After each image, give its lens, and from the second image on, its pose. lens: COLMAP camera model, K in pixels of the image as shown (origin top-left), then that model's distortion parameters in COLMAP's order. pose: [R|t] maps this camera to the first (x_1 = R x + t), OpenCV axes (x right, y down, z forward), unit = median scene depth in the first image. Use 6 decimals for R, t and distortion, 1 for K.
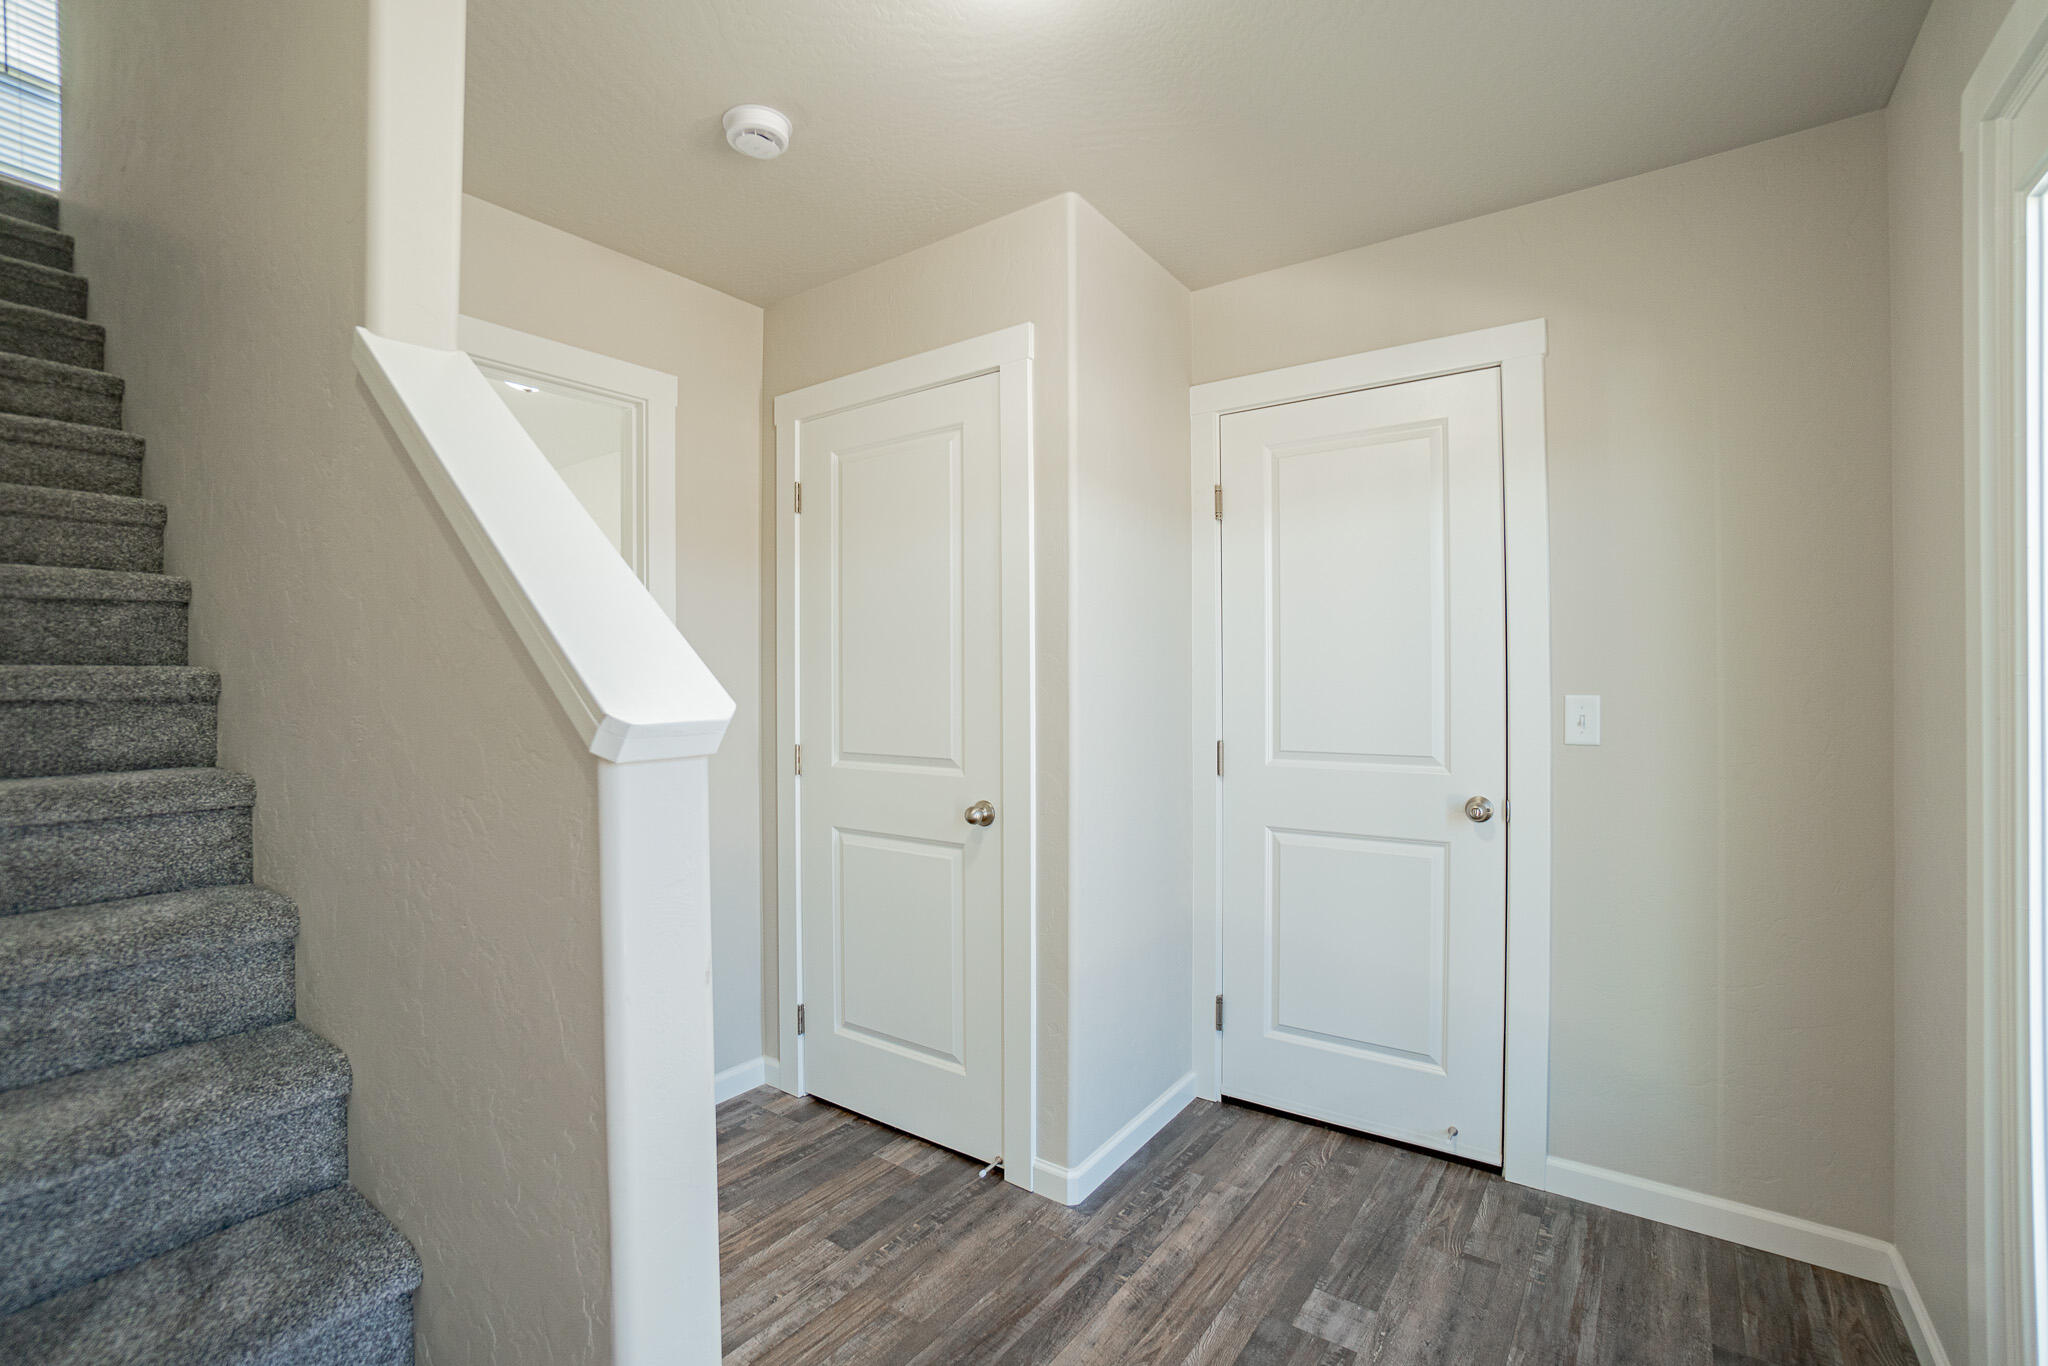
lens RADIAL K [[919.6, 0, 1023.7], [0, 919.6, 678.6], [0, 0, 1]] dist [-0.027965, 0.000697]
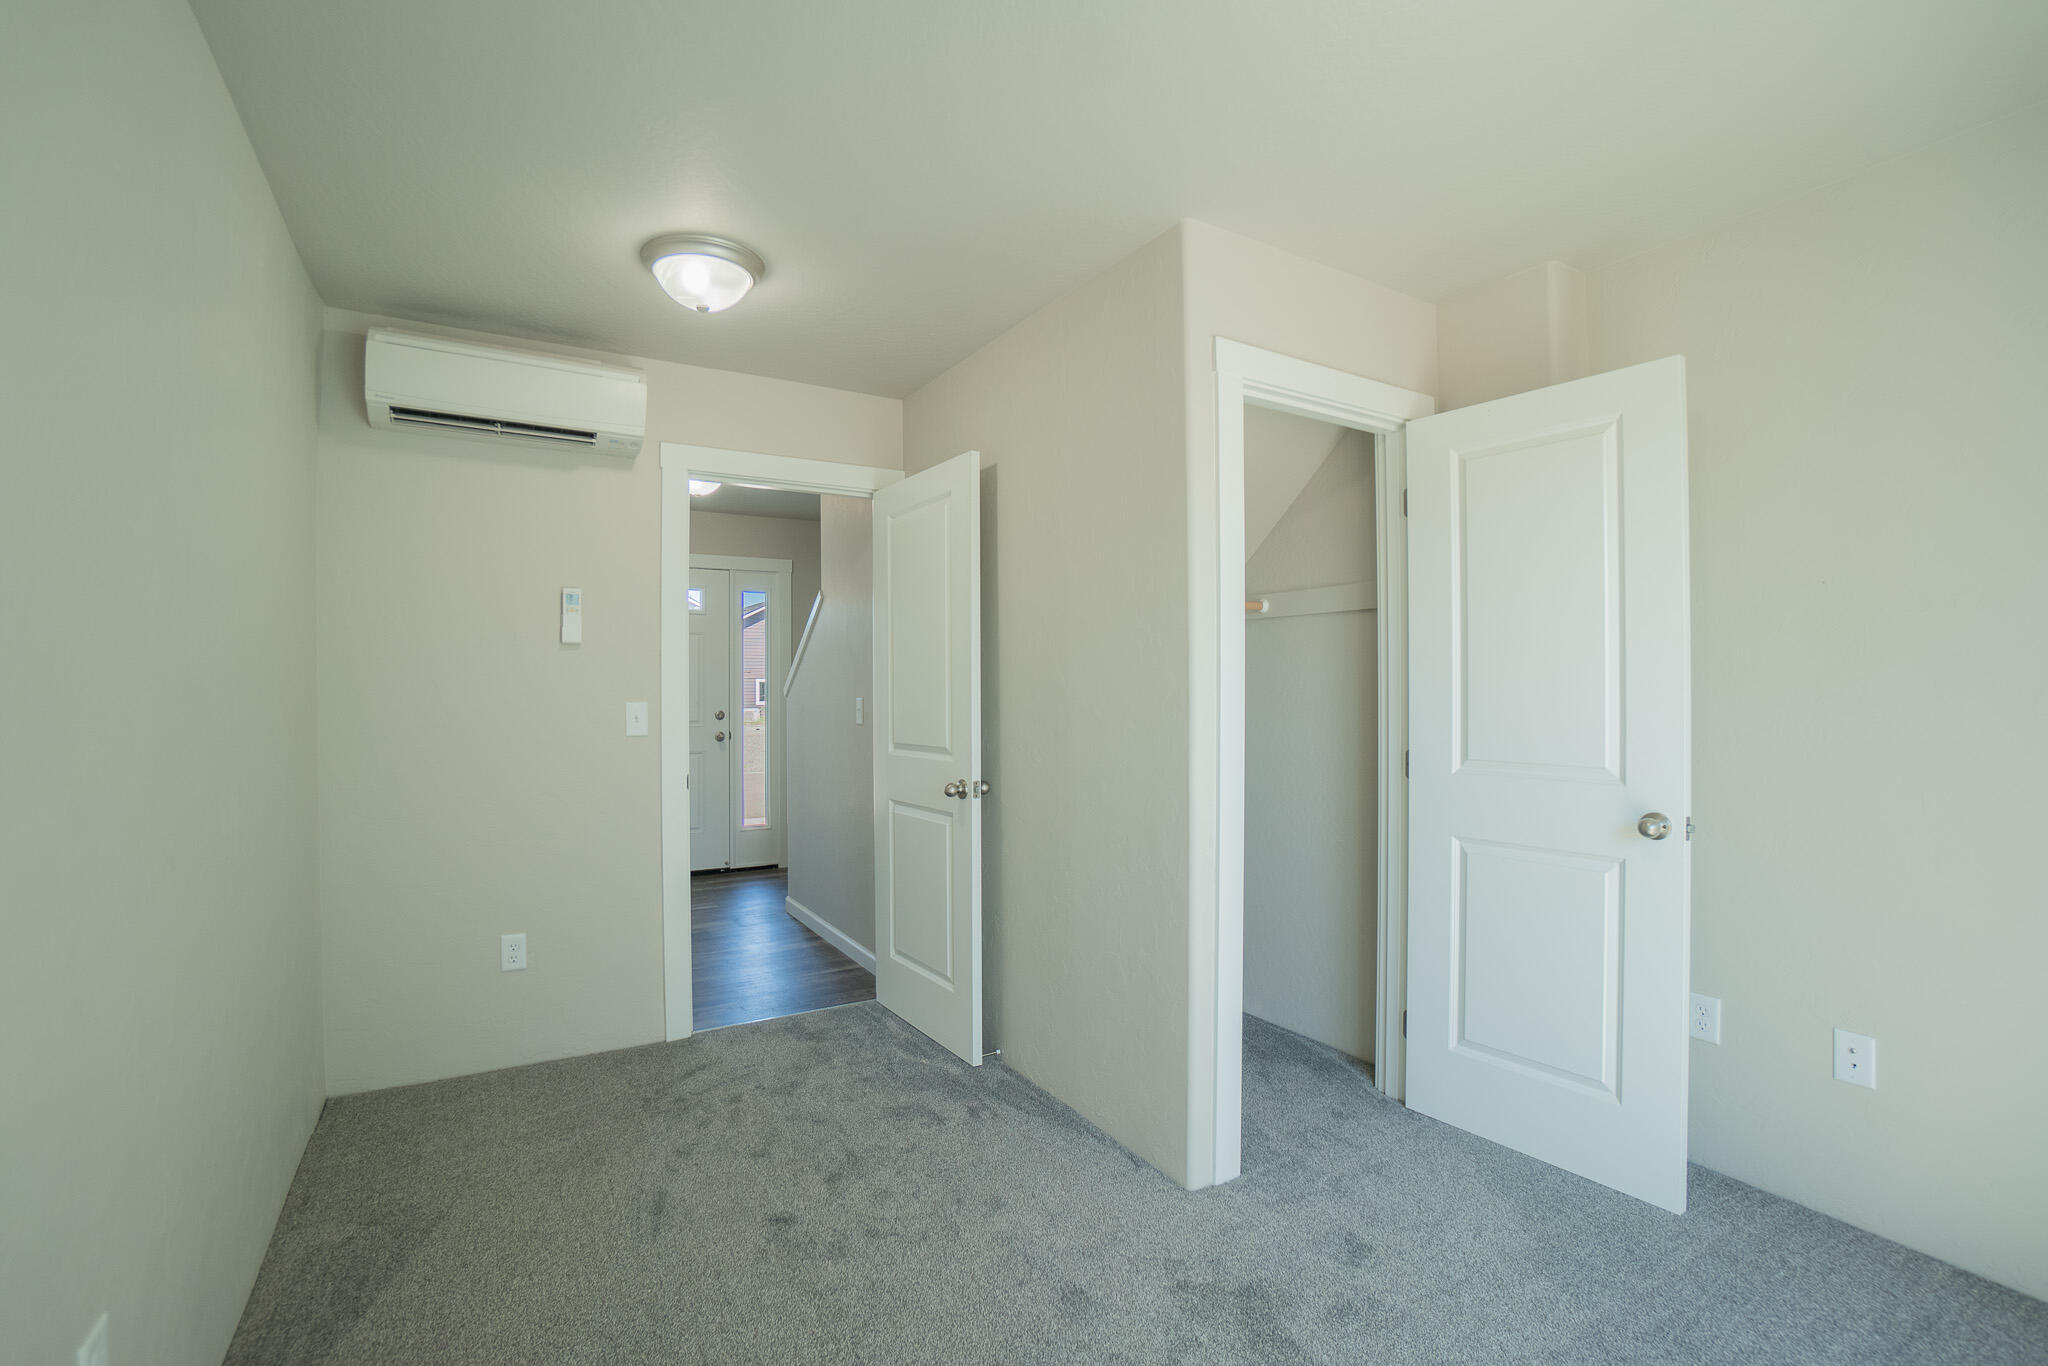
lens RADIAL K [[919.6, 0, 1030.1], [0, 919.6, 680.2], [0, 0, 1]] dist [-0.027965, 0.000697]
pose [[0.929902, -0.009874, -0.367676, 0.469239], [0.005785, 0.999909, -0.012221, 0.007190], [0.367763, 0.009237, 0.929874, -0.156995]]
